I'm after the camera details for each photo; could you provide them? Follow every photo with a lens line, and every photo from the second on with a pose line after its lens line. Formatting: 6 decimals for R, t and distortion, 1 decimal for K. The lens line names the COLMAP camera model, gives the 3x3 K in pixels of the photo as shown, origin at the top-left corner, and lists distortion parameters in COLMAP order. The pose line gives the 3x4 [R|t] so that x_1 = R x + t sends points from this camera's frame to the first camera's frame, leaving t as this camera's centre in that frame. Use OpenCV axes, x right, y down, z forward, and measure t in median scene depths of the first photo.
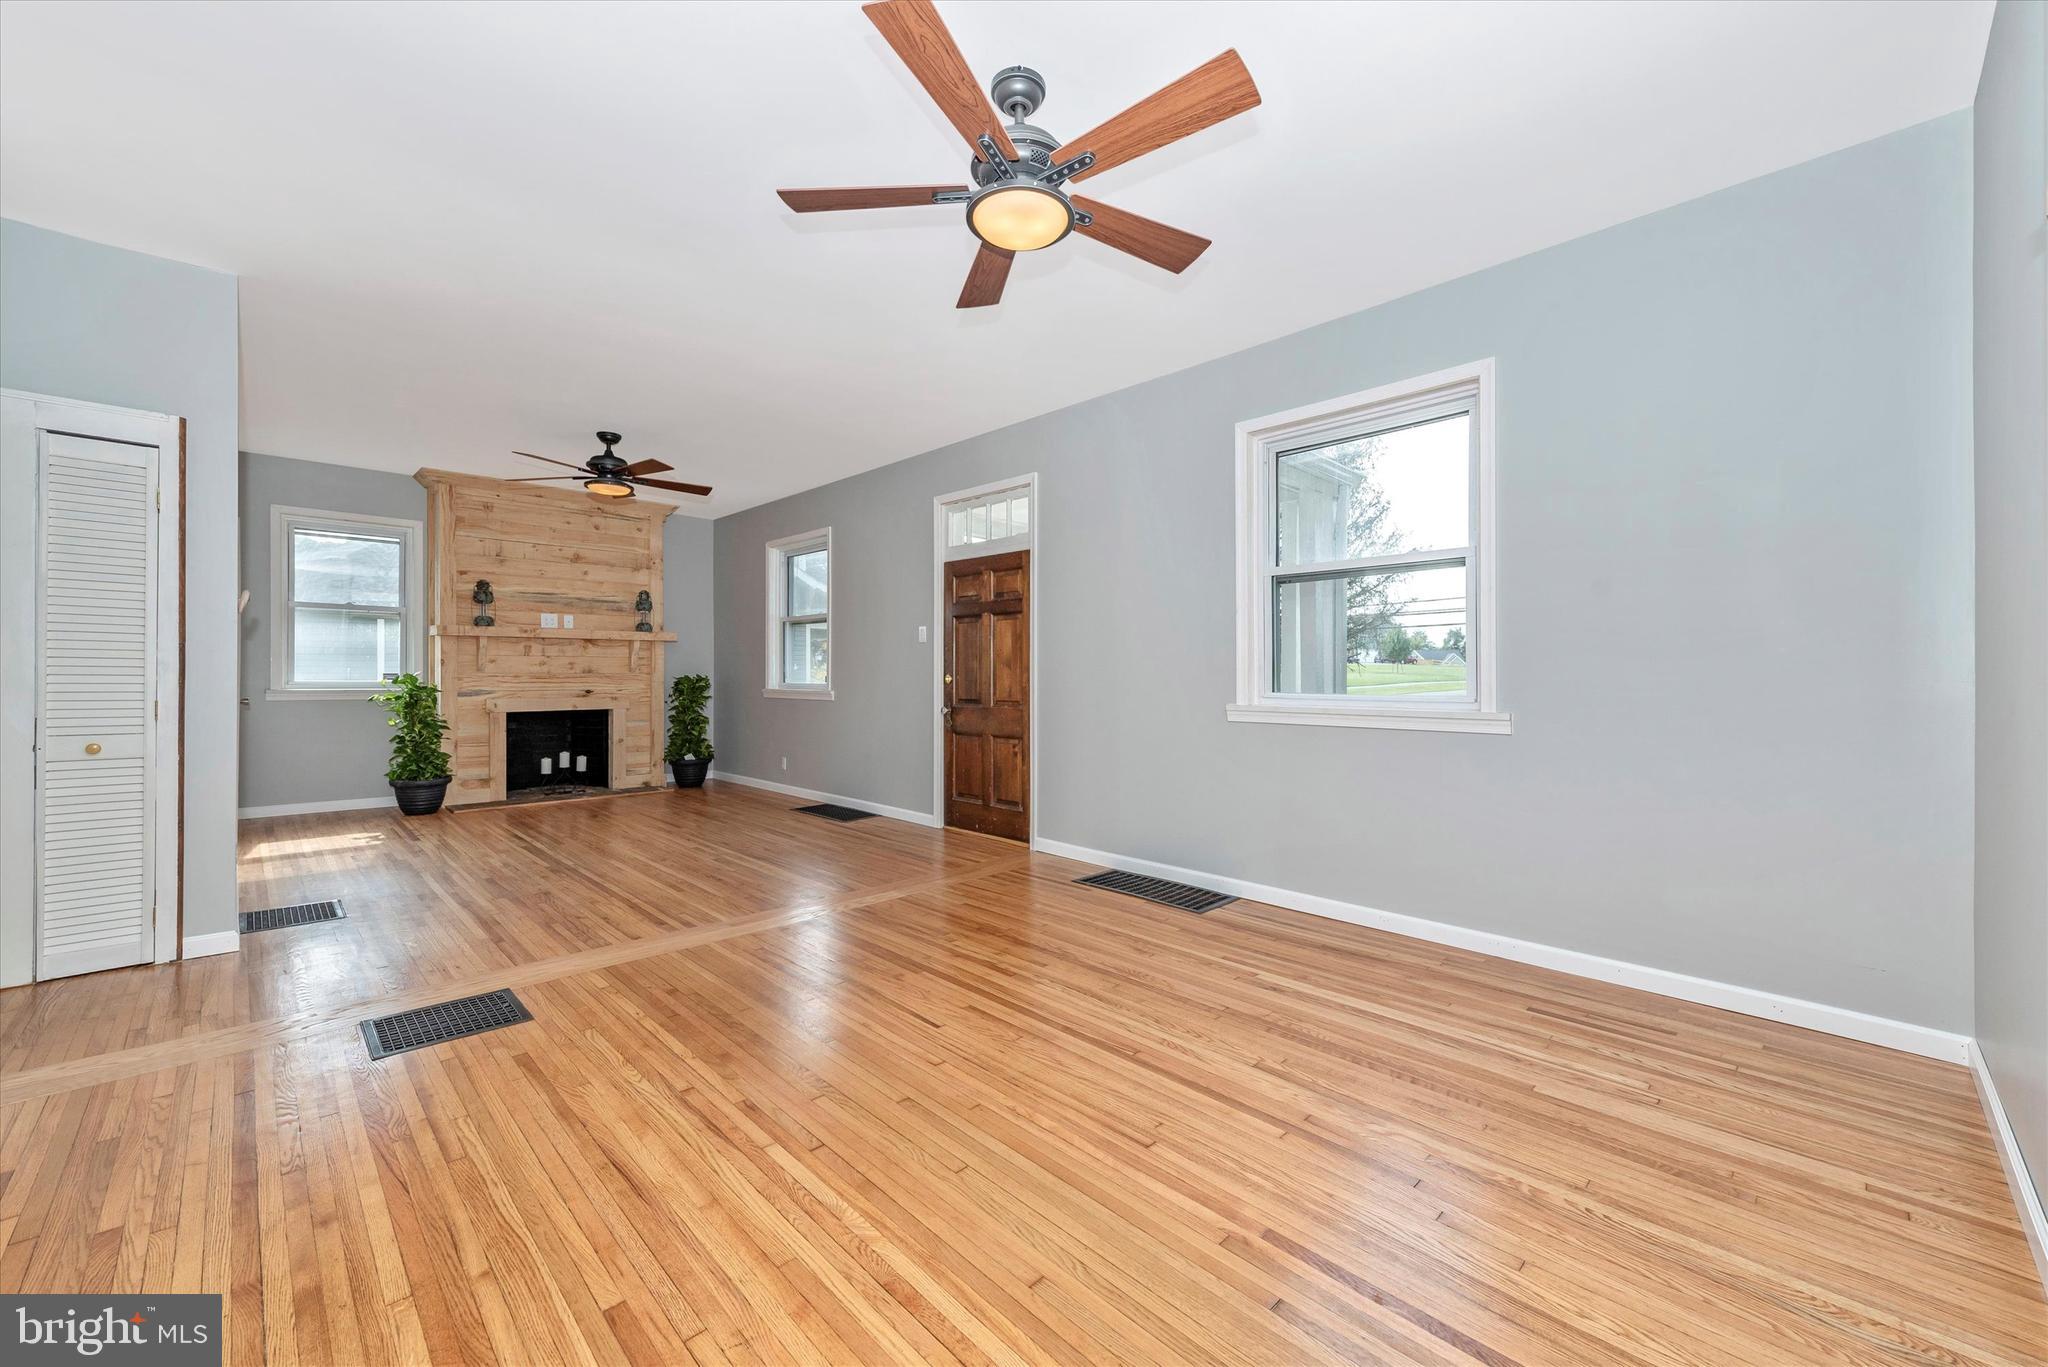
lens RADIAL K [[804.9, 0, 1019.6], [0, 804.9, 673.5], [0, 0, 1]] dist [0.016011, -0.003107]
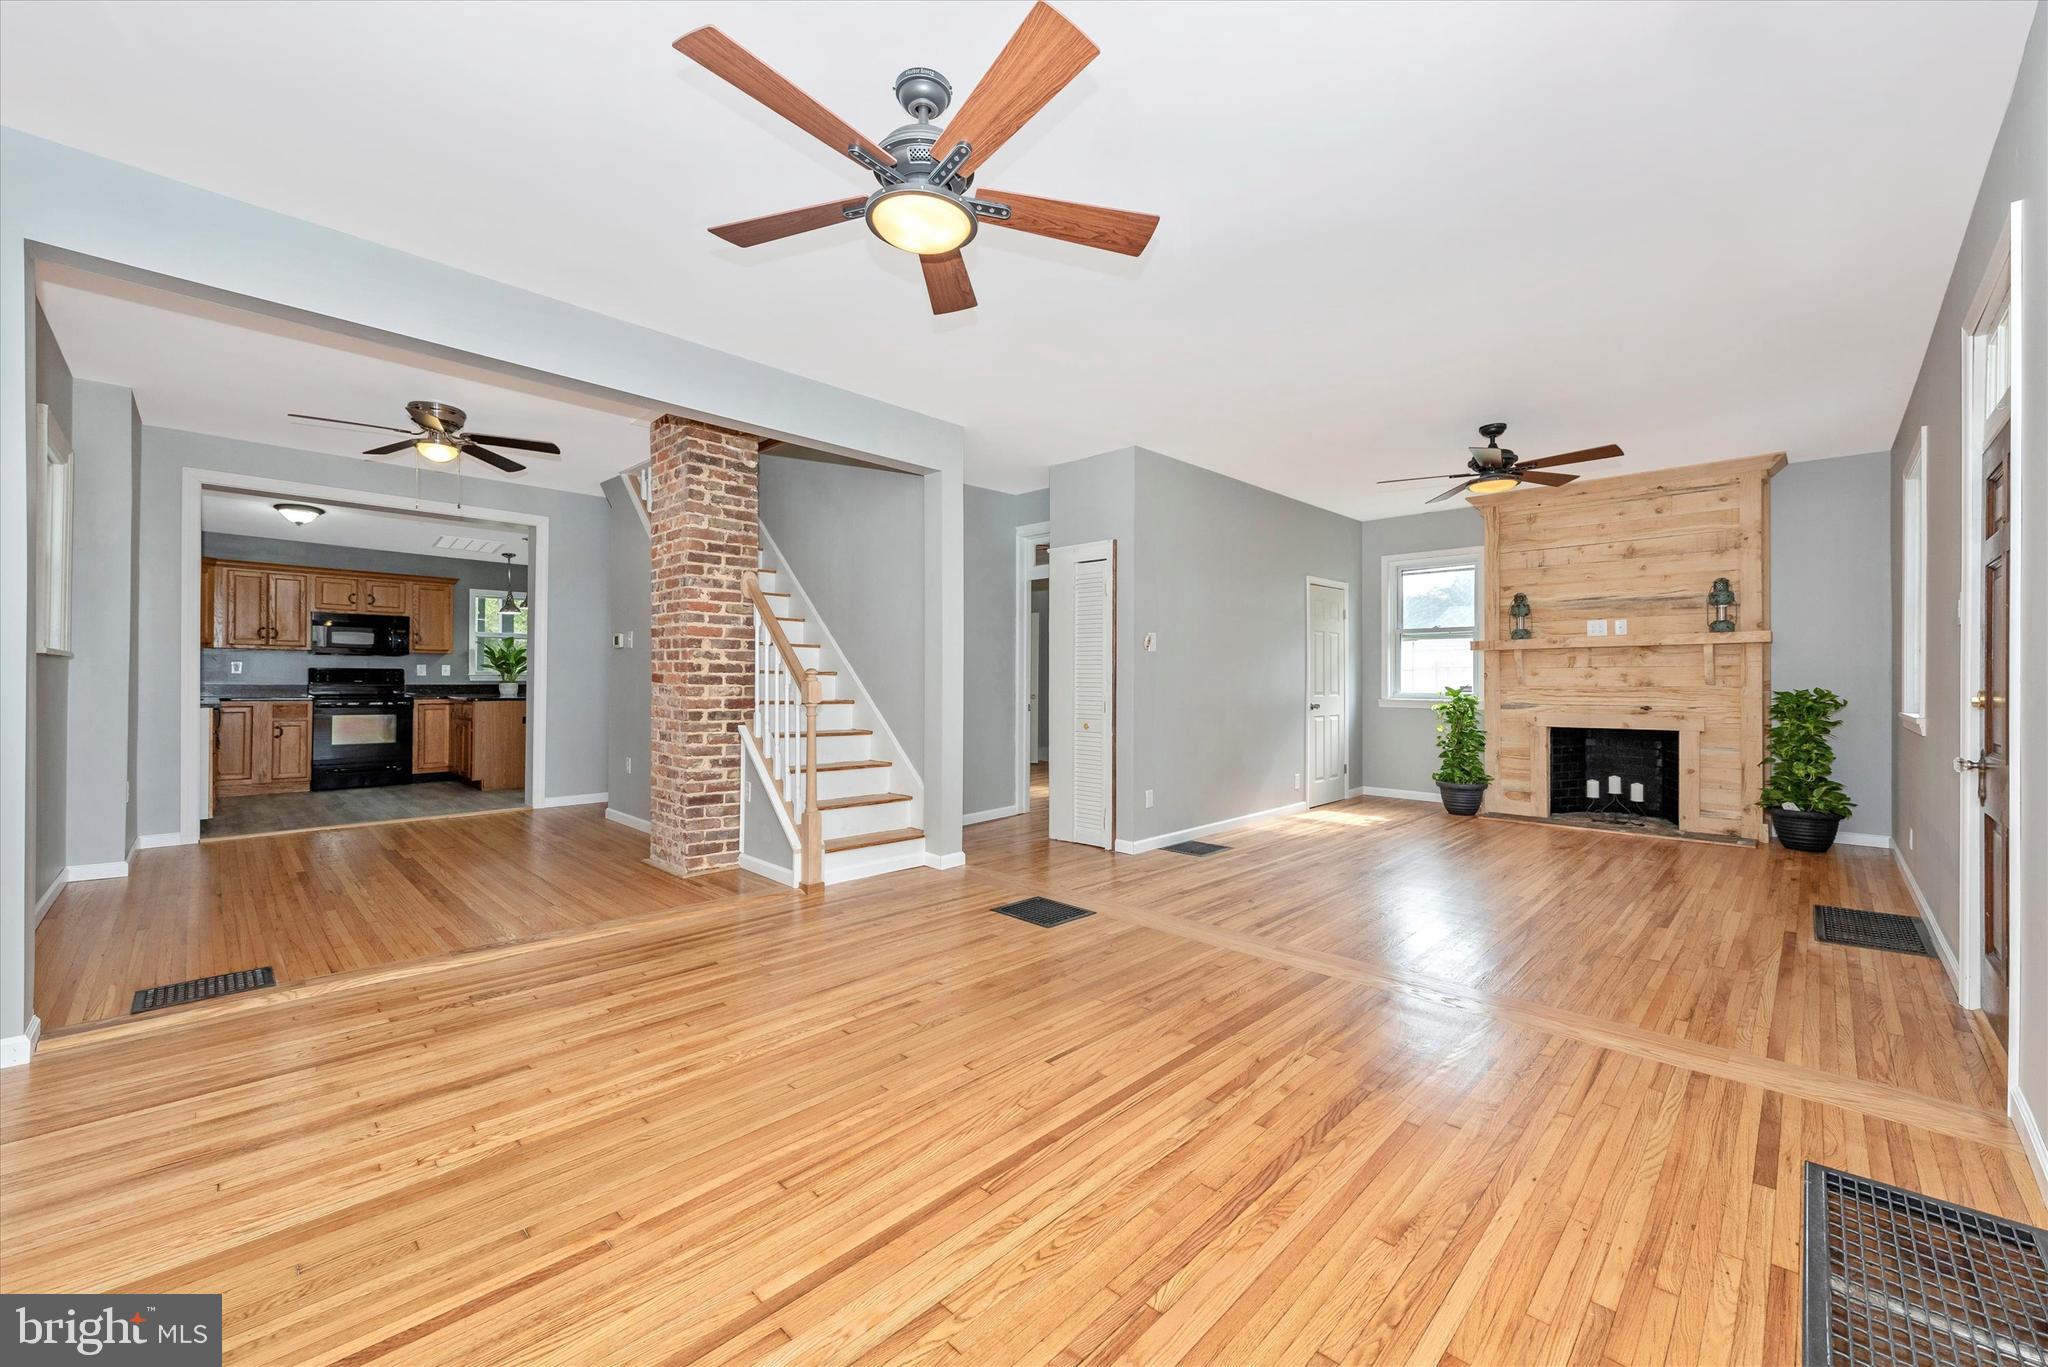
lens RADIAL K [[787.1, 0, 1002.7], [0, 787.1, 661.8], [0, 0, 1]] dist [0.014661, -0.003941]
pose [[0.018623, -0.029740, -0.999384, 0.396415], [-0.000991, 0.999556, -0.029764, -0.000527], [0.999826, 0.001545, 0.018586, 0.442522]]
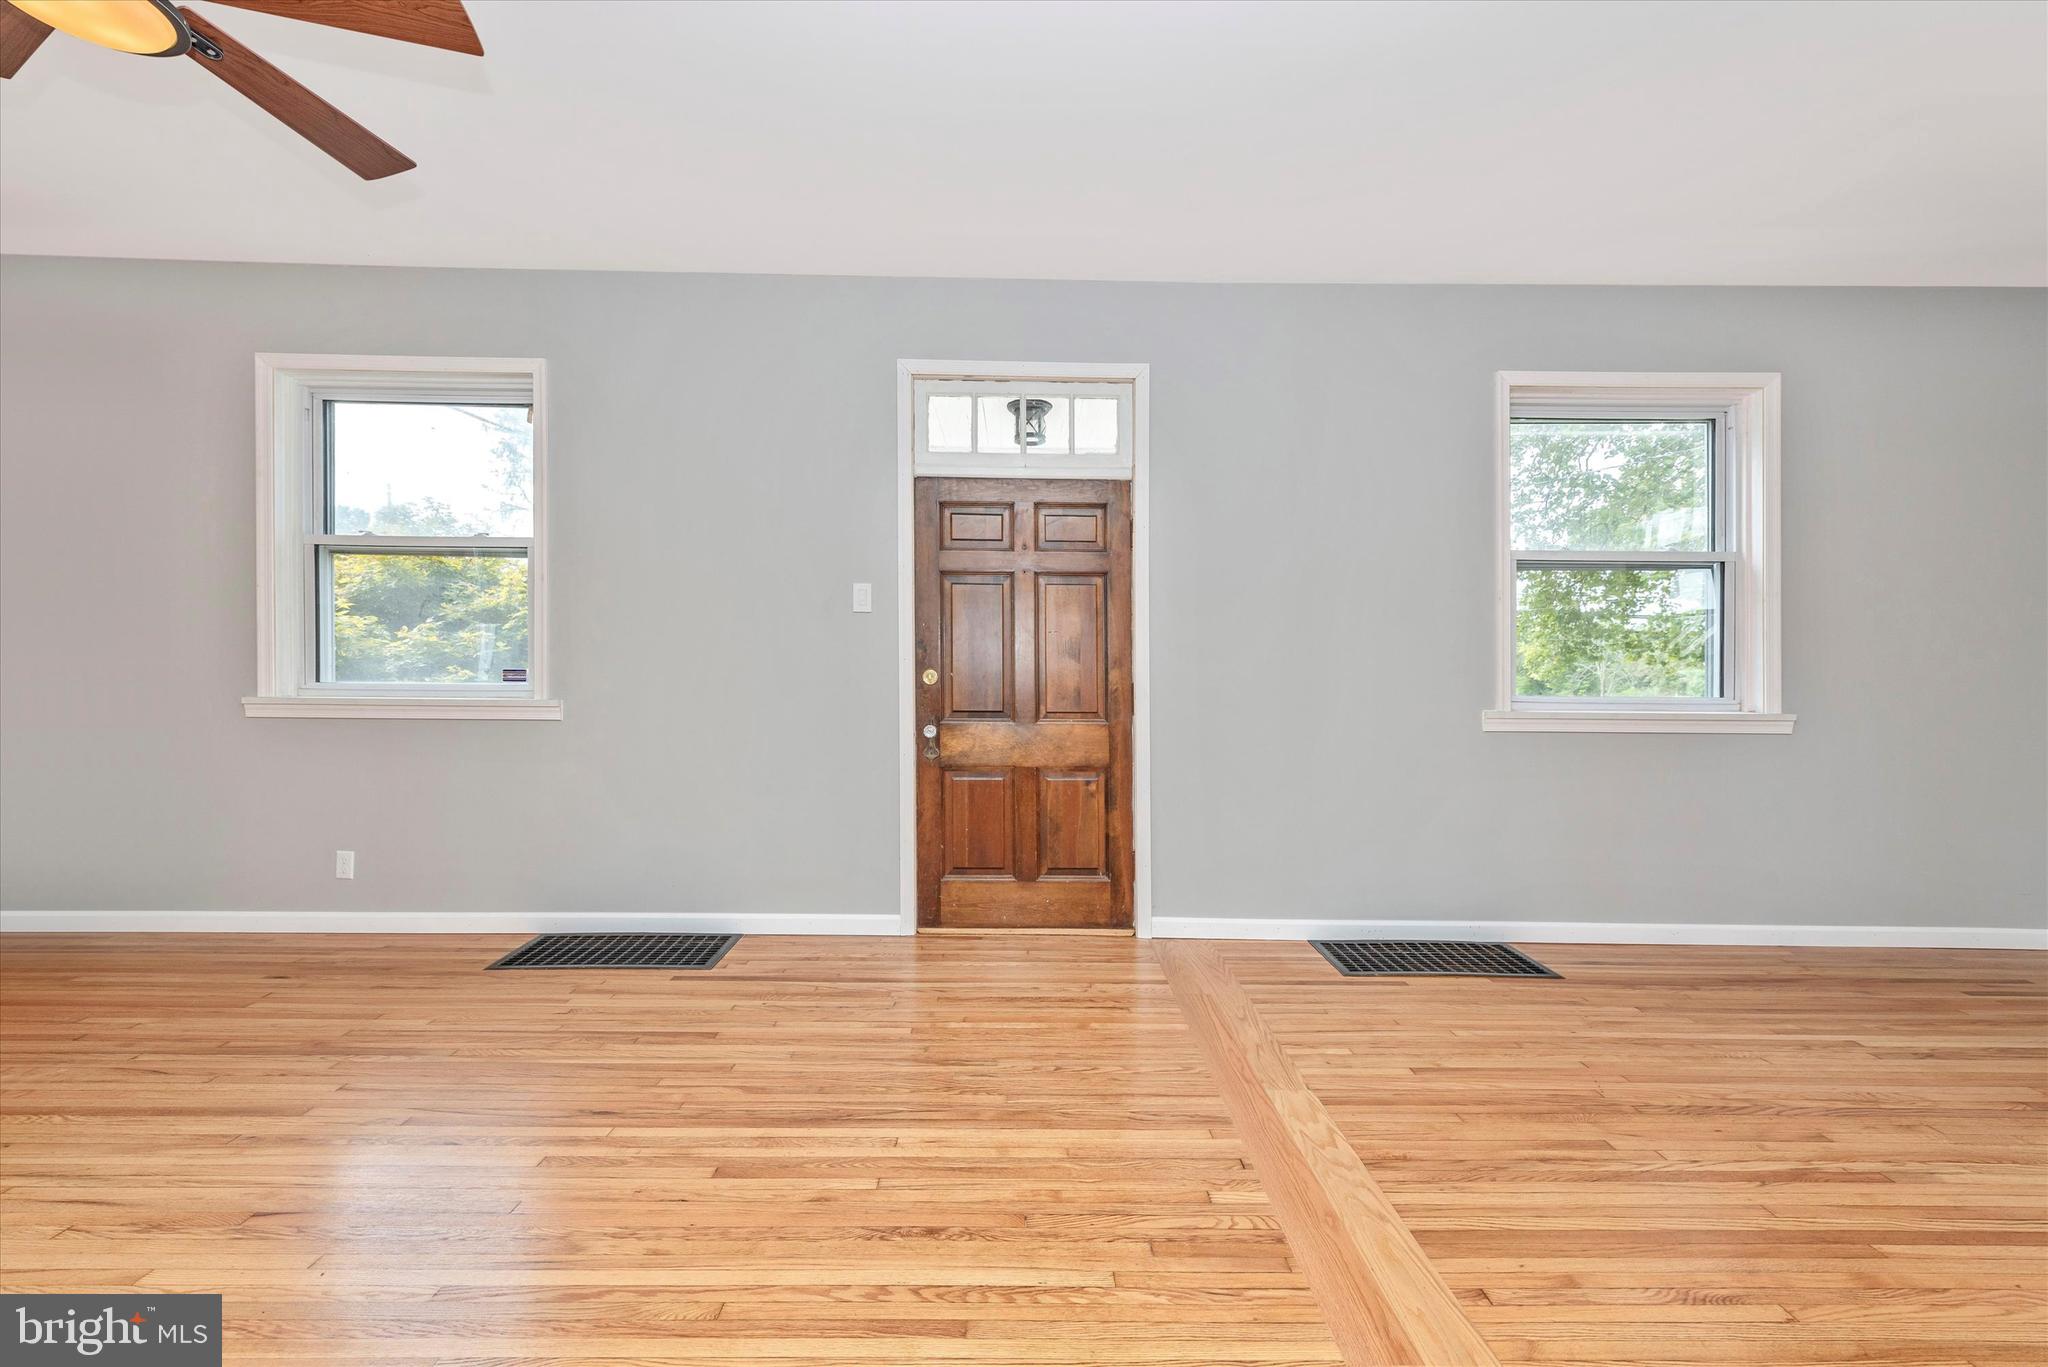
lens RADIAL K [[804.9, 0, 1019.6], [0, 804.9, 673.5], [0, 0, 1]] dist [0.016011, -0.003107]
pose [[0.683128, -0.004354, 0.730286, -0.505147], [-0.010336, 0.999824, 0.015630, -0.006708], [-0.730226, -0.018225, 0.682963, 0.589907]]
